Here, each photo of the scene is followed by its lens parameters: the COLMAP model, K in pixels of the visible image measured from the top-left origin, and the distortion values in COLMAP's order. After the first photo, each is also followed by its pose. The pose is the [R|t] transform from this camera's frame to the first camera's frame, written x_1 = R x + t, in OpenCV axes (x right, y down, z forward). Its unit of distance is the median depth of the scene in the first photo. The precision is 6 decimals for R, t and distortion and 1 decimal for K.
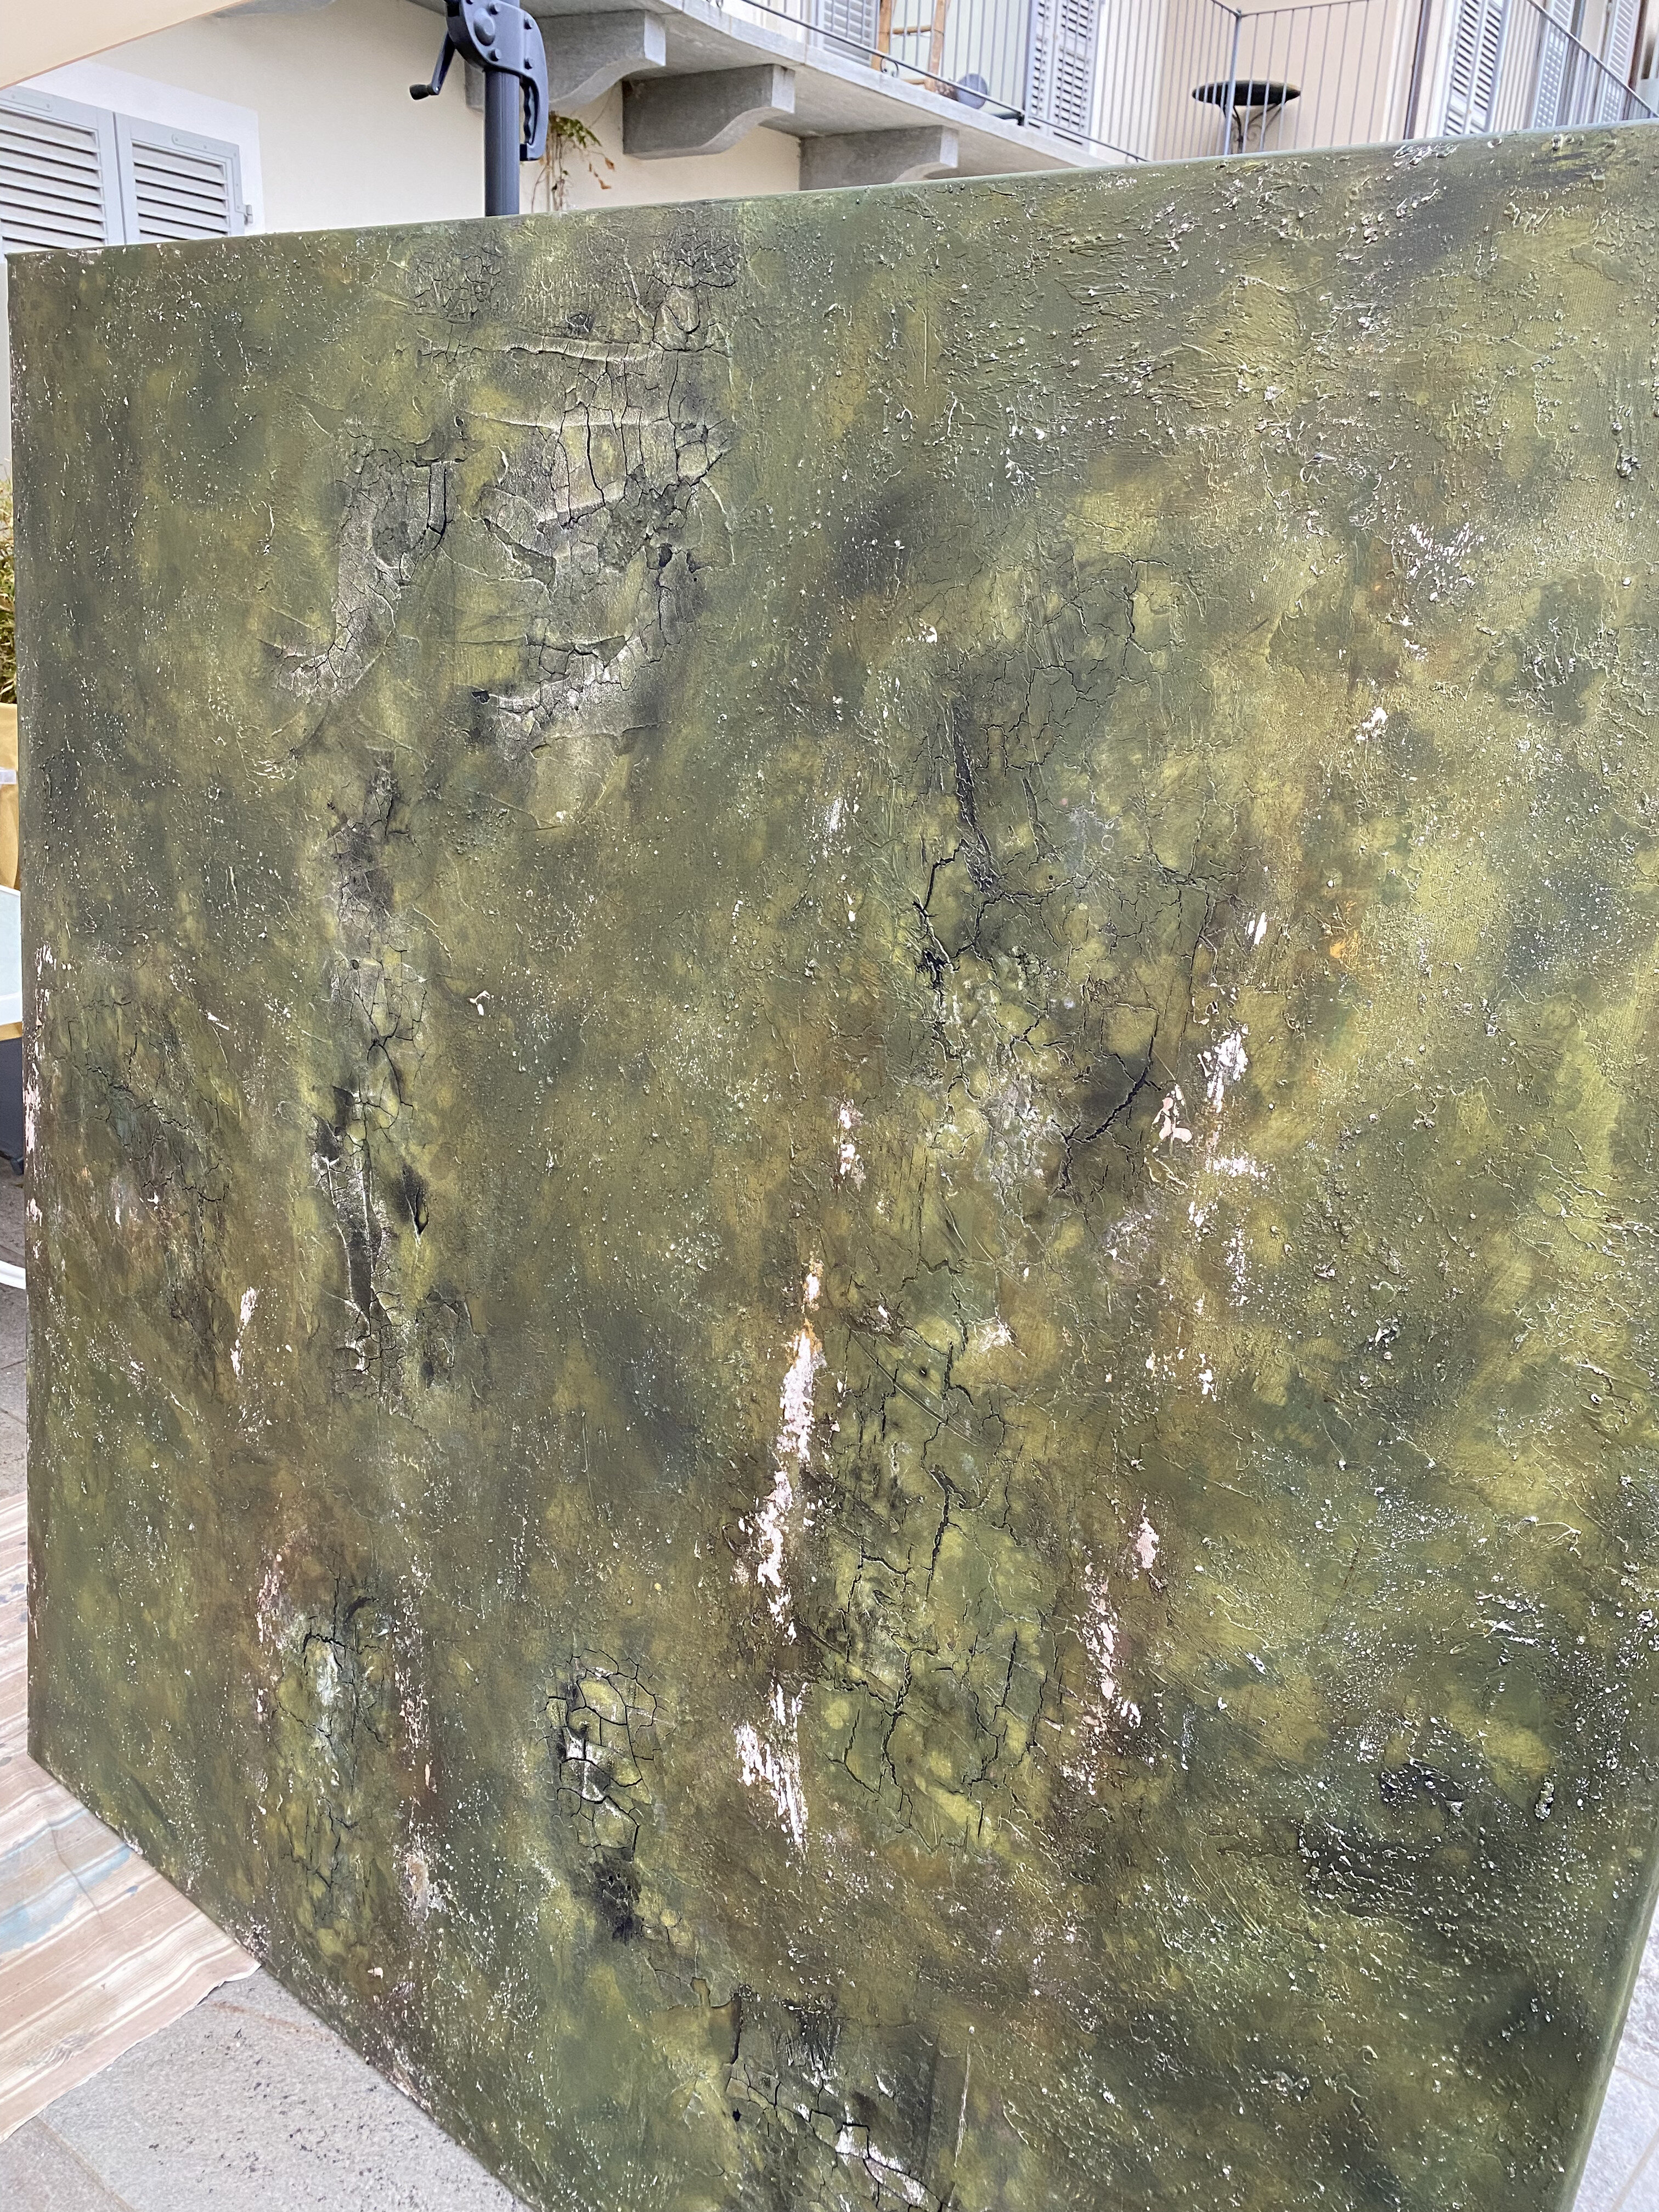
lens RADIAL K [[1717.4, 0, 819.2], [0, 1717.4, 1089.3], [0, 0, 1]] dist [-0.001184, -0.014469]
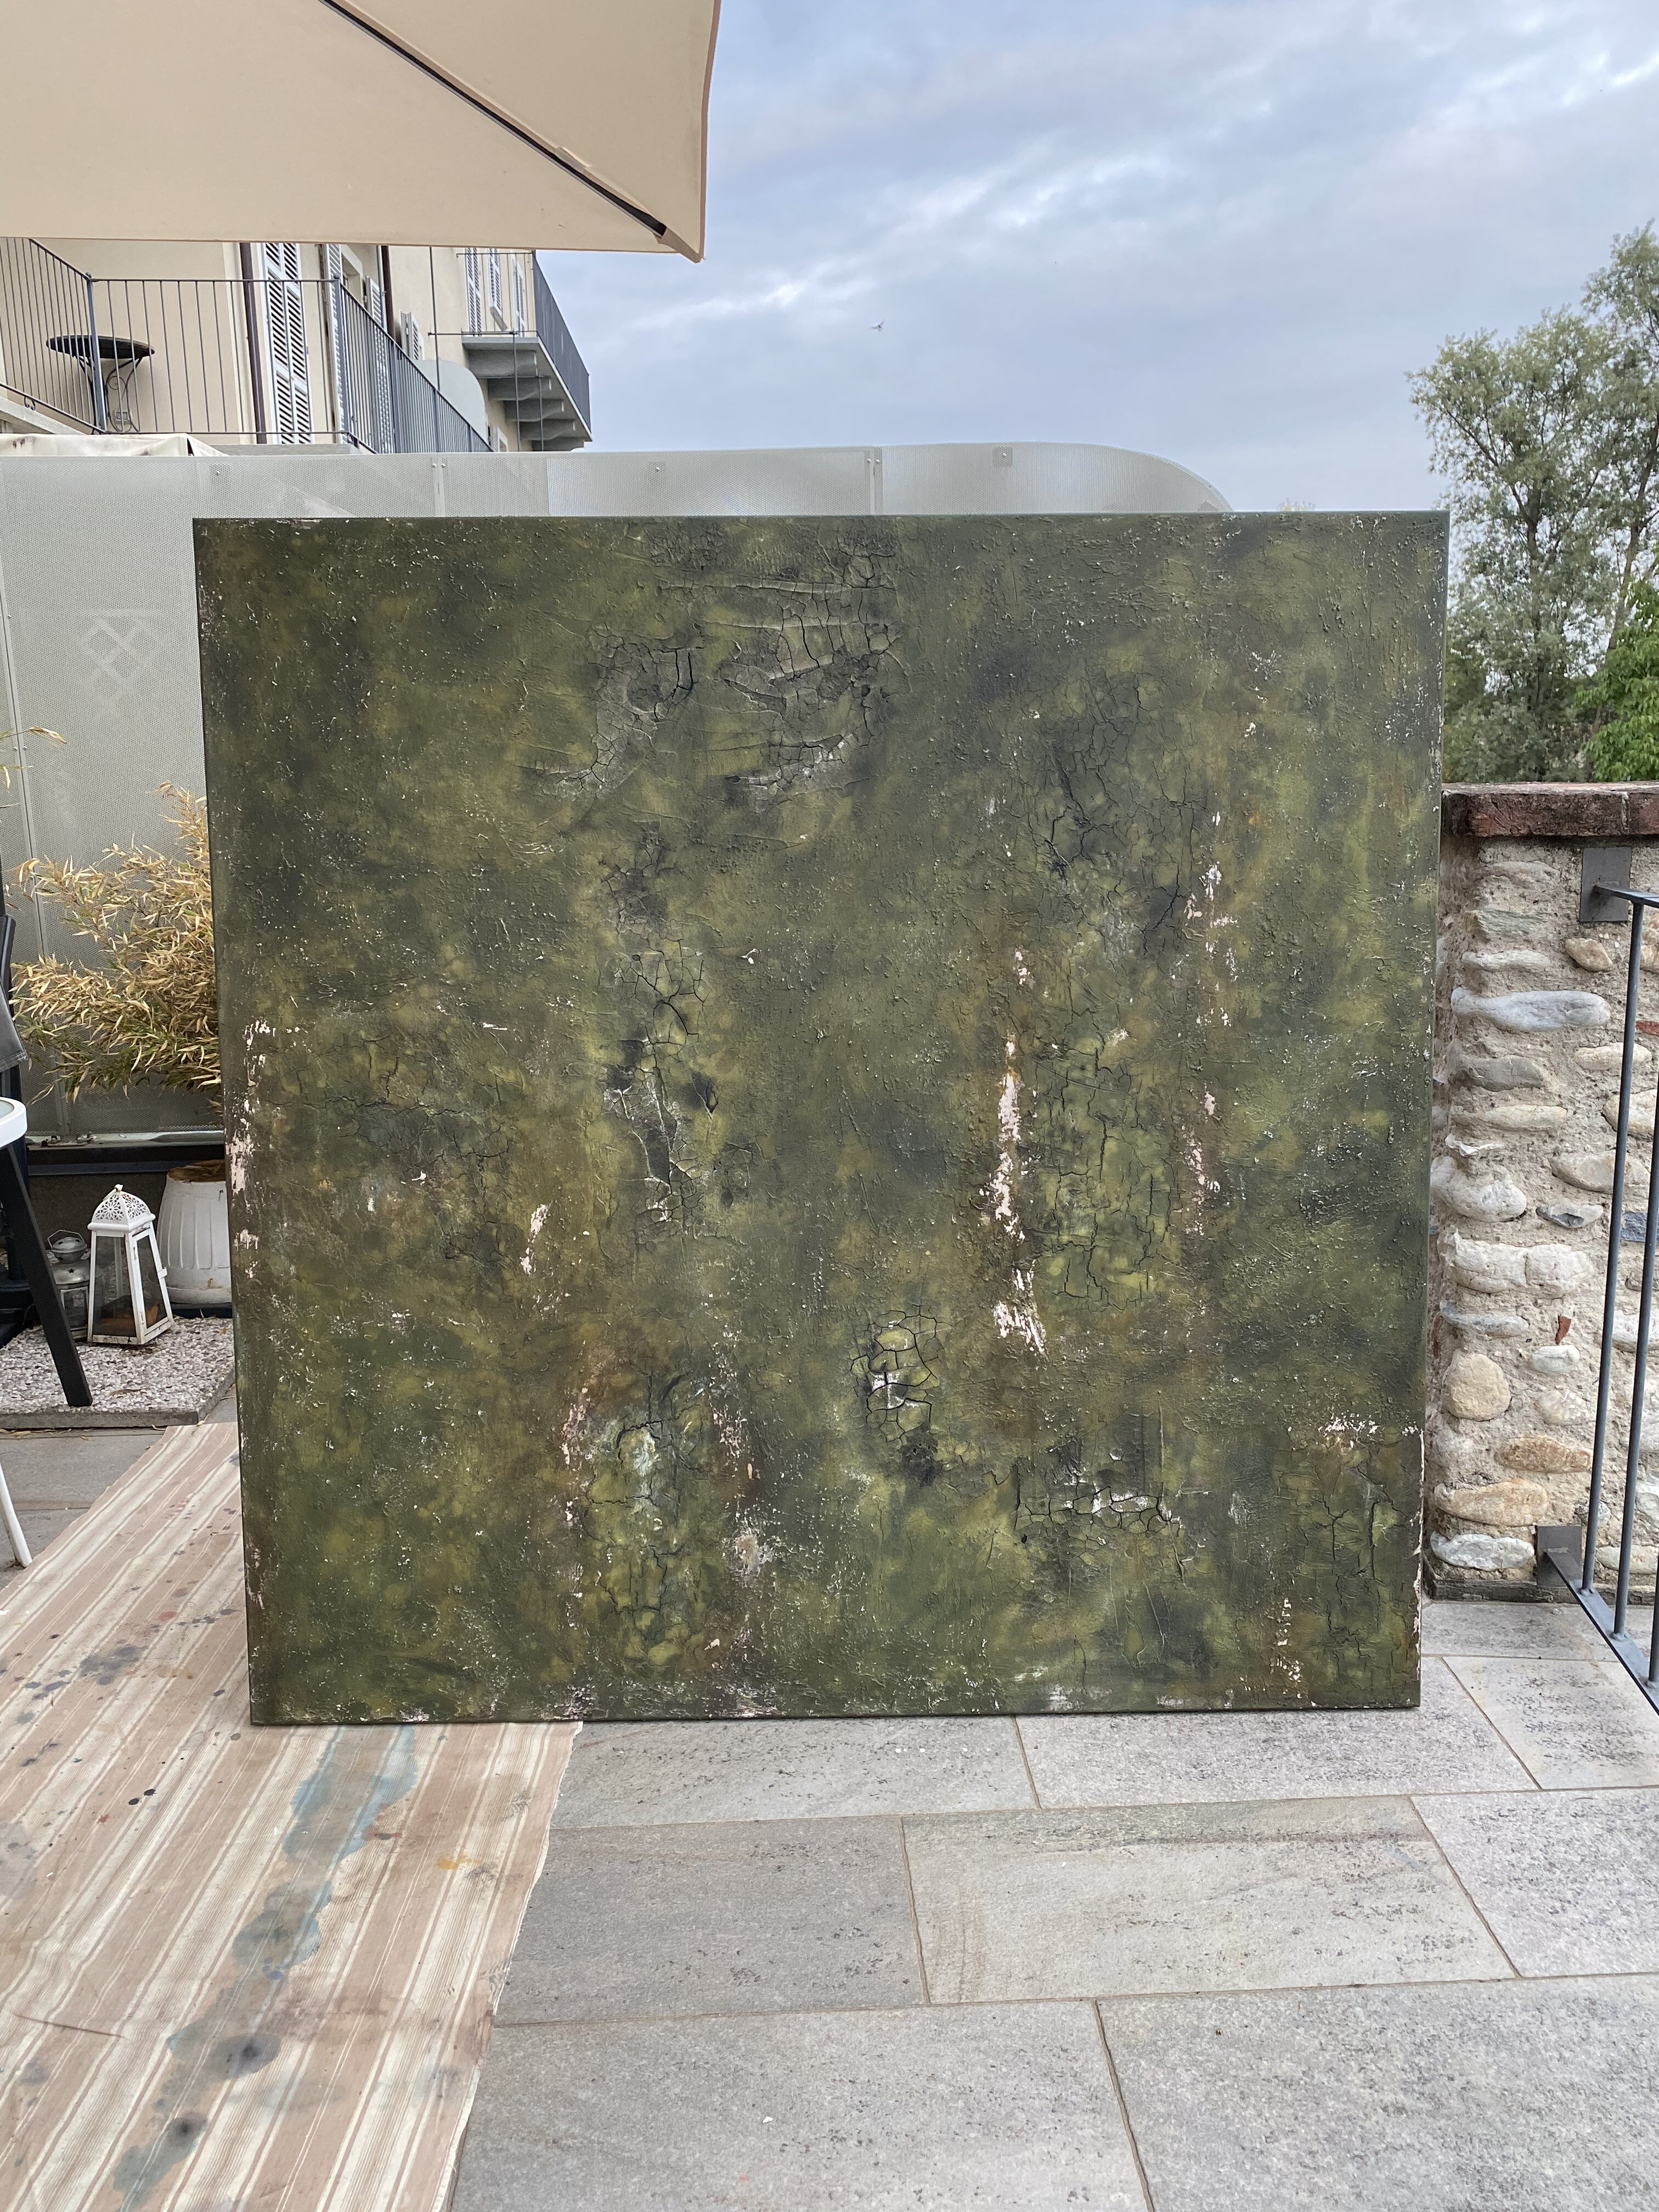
lens RADIAL K [[1717.4, 0, 833.5], [0, 1717.4, 1125.1], [0, 0, 1]] dist [-0.001184, -0.014469]
pose [[0.777201, -0.190127, 0.599841, -1.350329], [0.248010, 0.968652, -0.014315, 0.178515], [-0.578316, 0.159892, 0.799991, -0.437354]]
